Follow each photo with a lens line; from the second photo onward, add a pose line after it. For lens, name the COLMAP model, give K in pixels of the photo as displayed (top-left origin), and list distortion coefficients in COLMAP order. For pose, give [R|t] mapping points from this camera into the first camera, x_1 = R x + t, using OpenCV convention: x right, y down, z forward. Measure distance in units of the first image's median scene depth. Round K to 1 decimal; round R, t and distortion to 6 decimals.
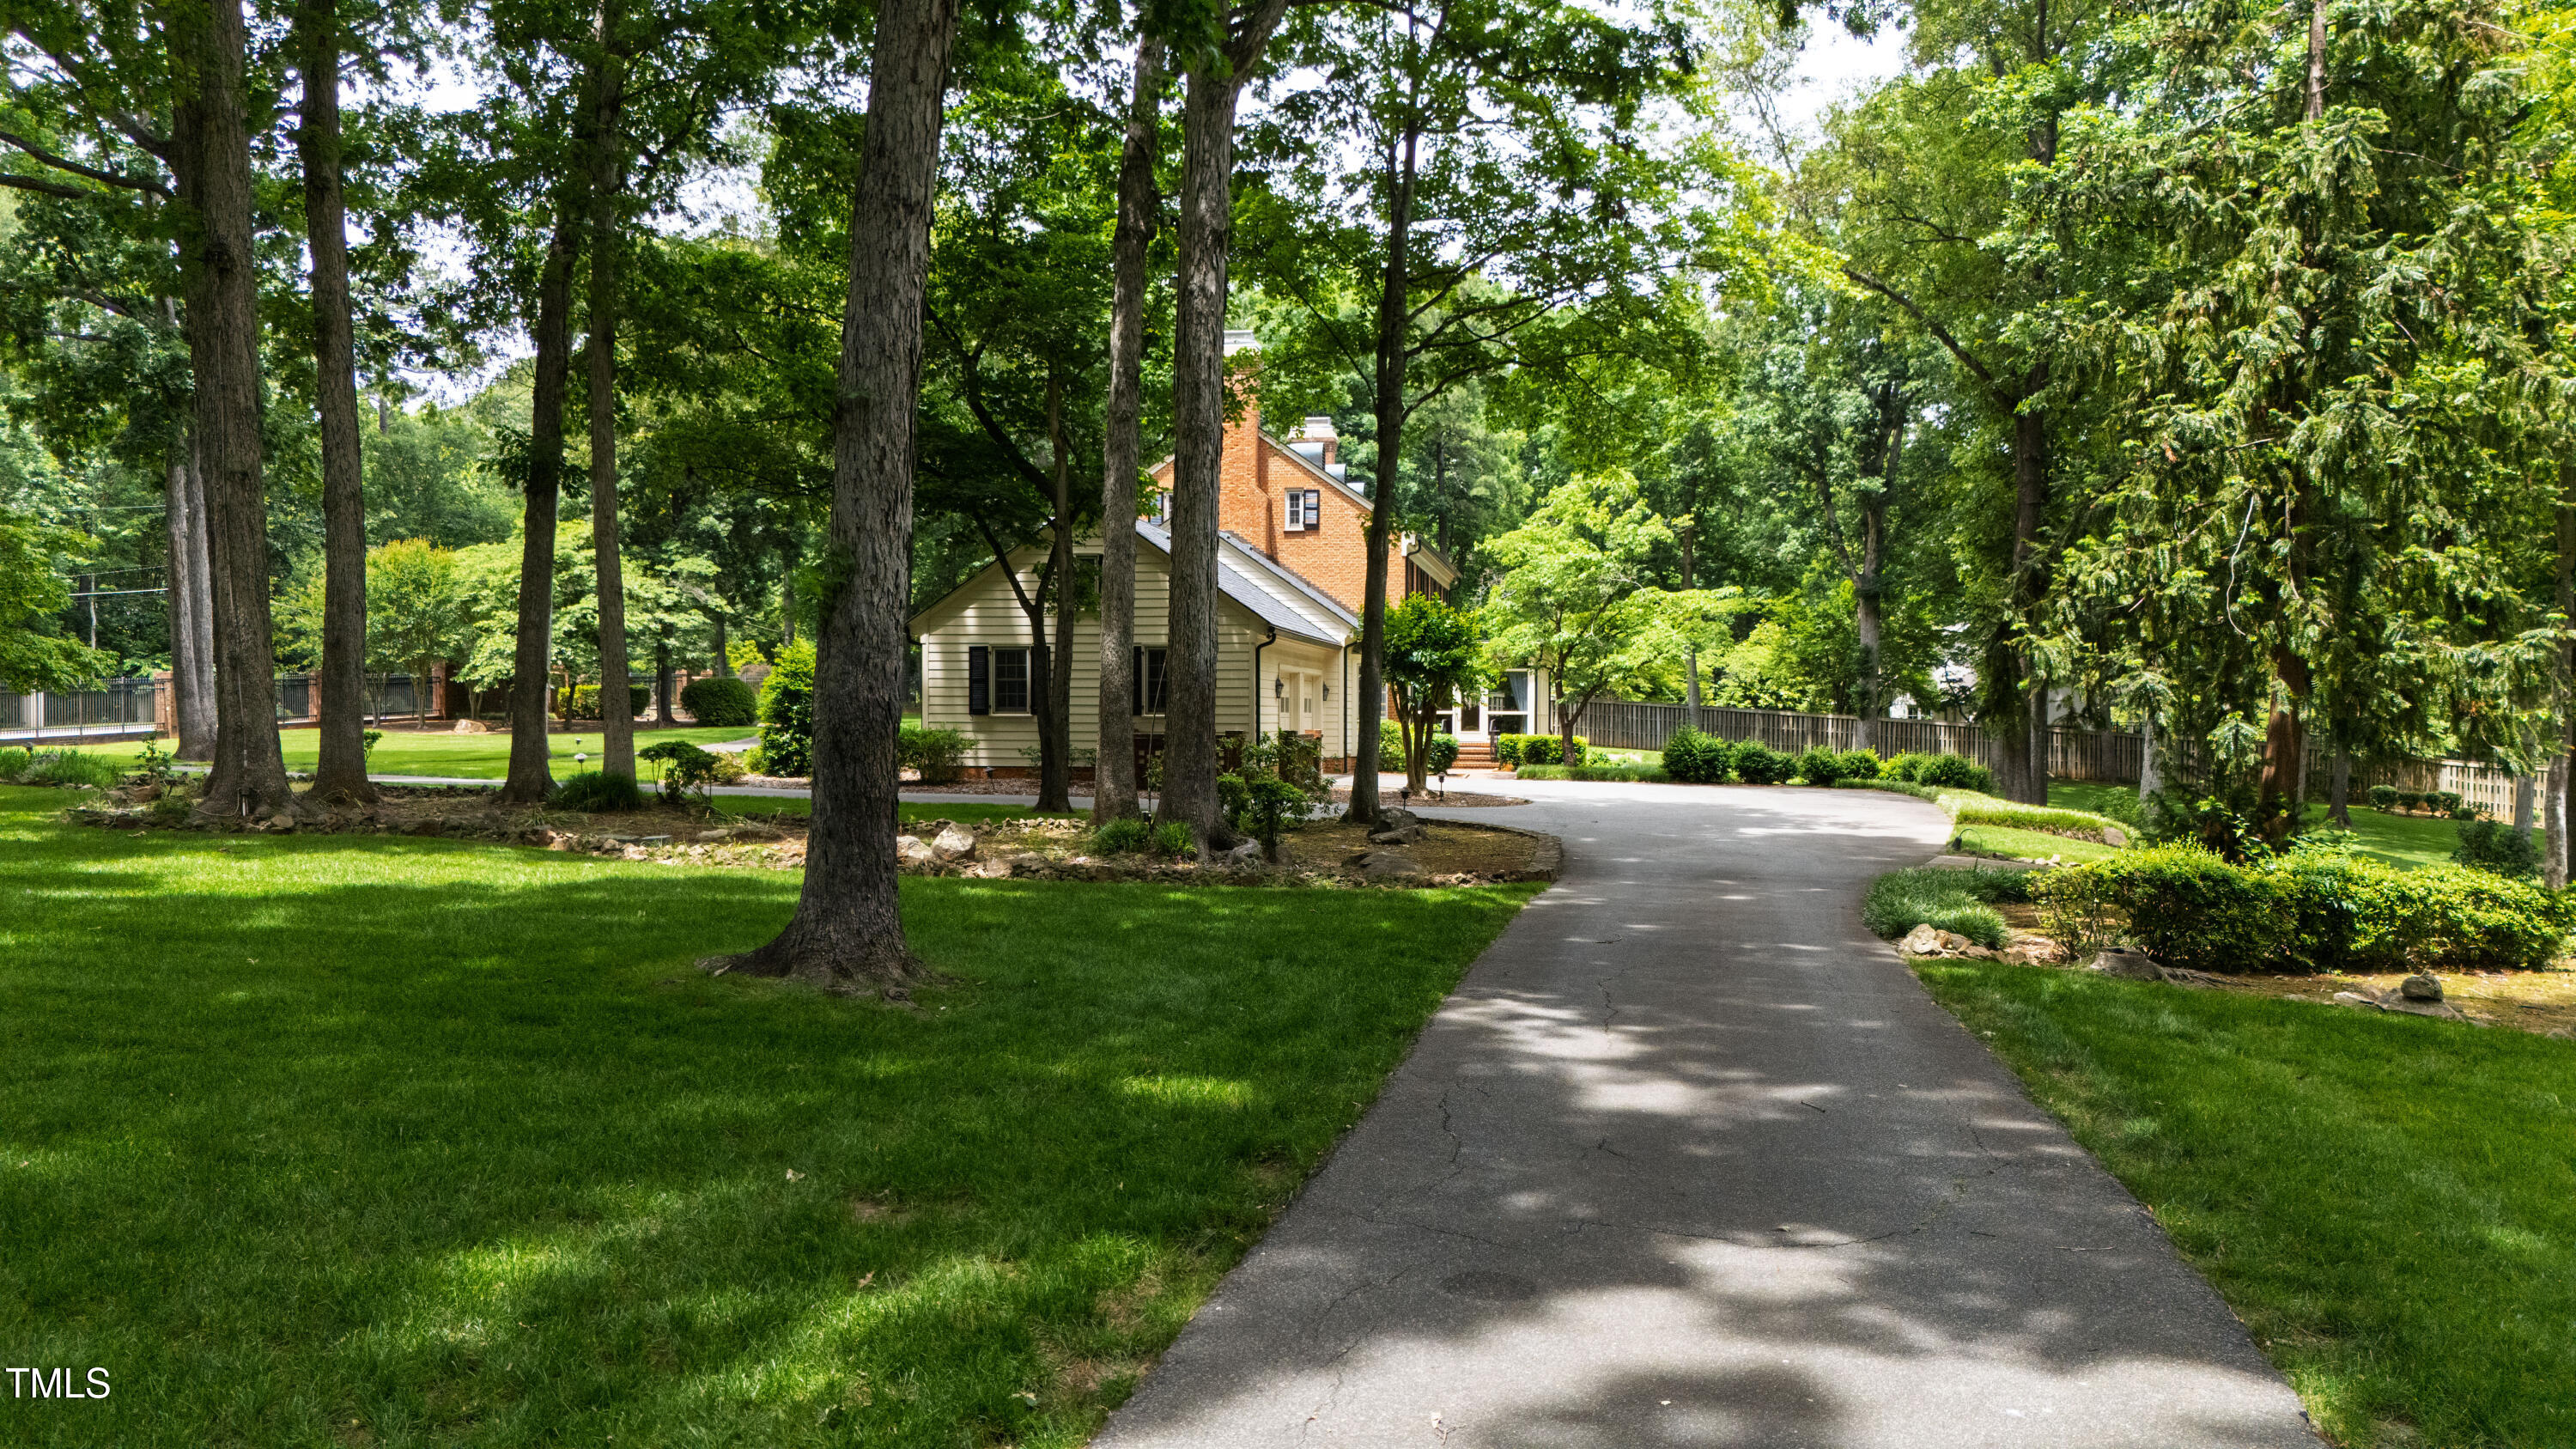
lens RADIAL K [[1841.9, 0, 1288.0], [0, 1841.9, 724.5], [0, 0, 1]] dist [0.033590, -0.072471]
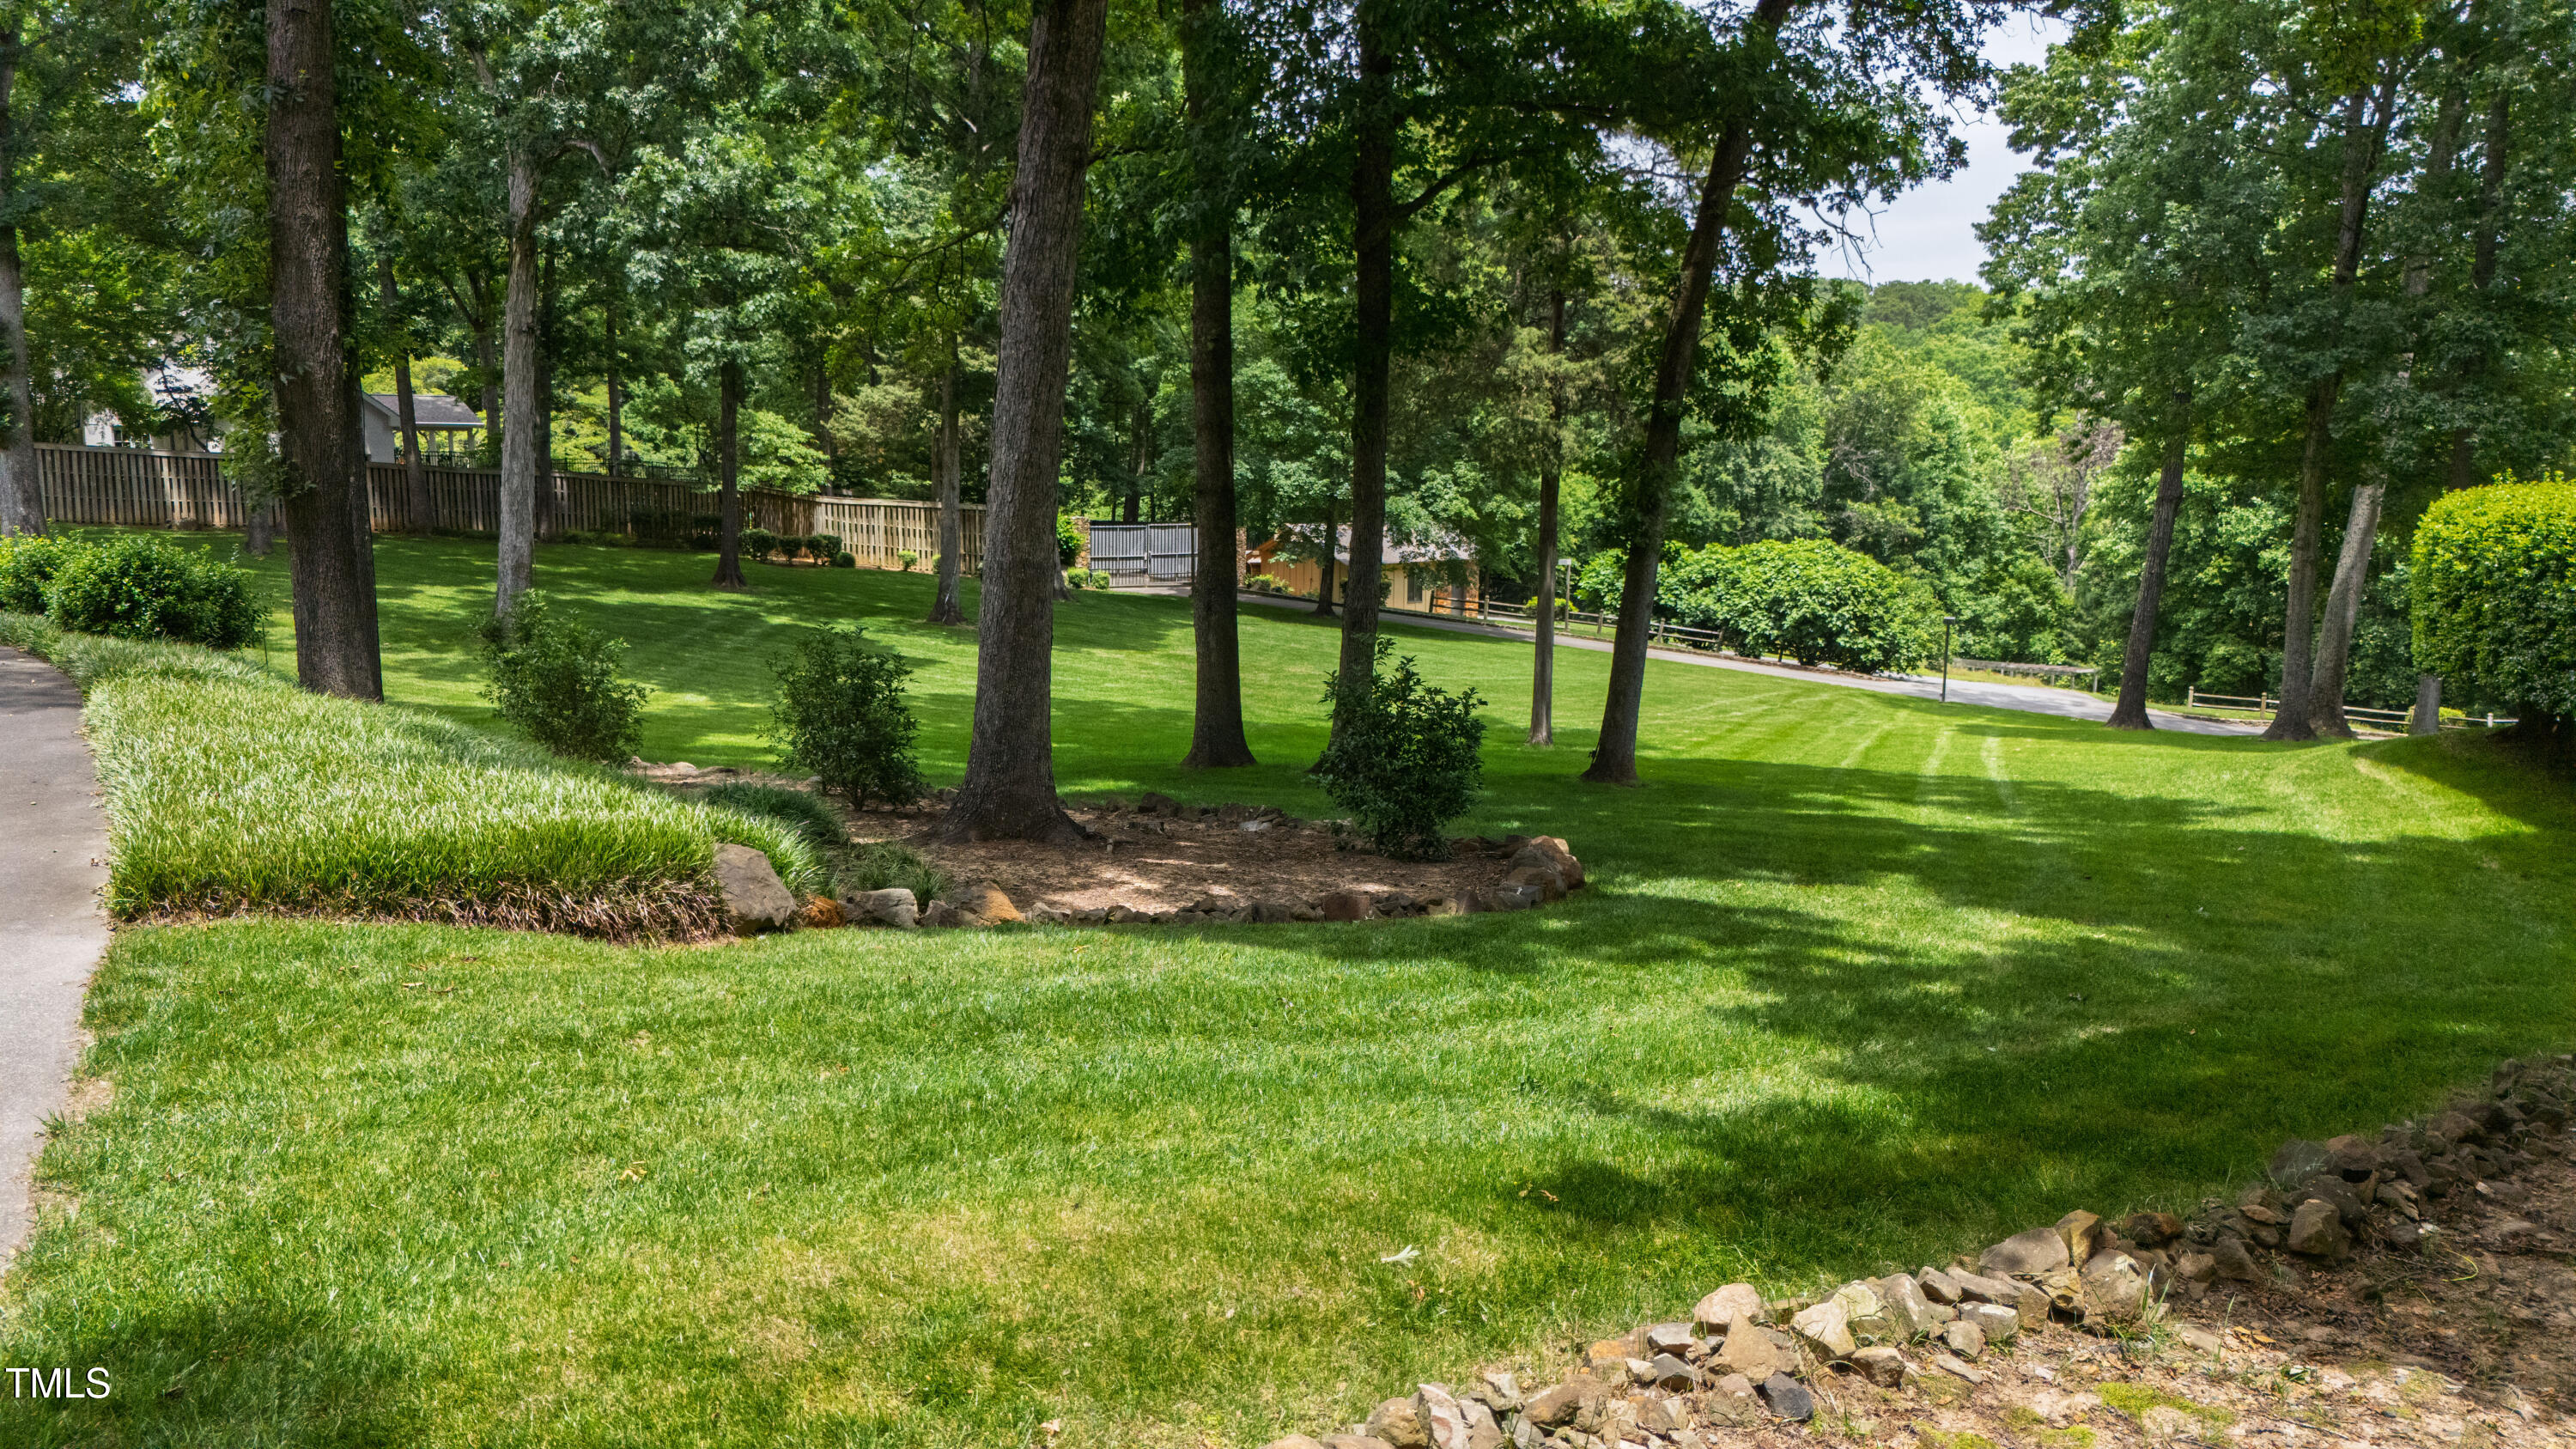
lens RADIAL K [[1869.2, 0, 1288.0], [0, 1869.2, 724.5], [0, 0, 1]] dist [0.031767, -0.048484]
pose [[0.646235, -0.112747, 0.754764, 0.165349], [0.002645, 0.989351, 0.145525, -0.002489], [-0.763134, -0.092047, 0.639651, 0.434467]]
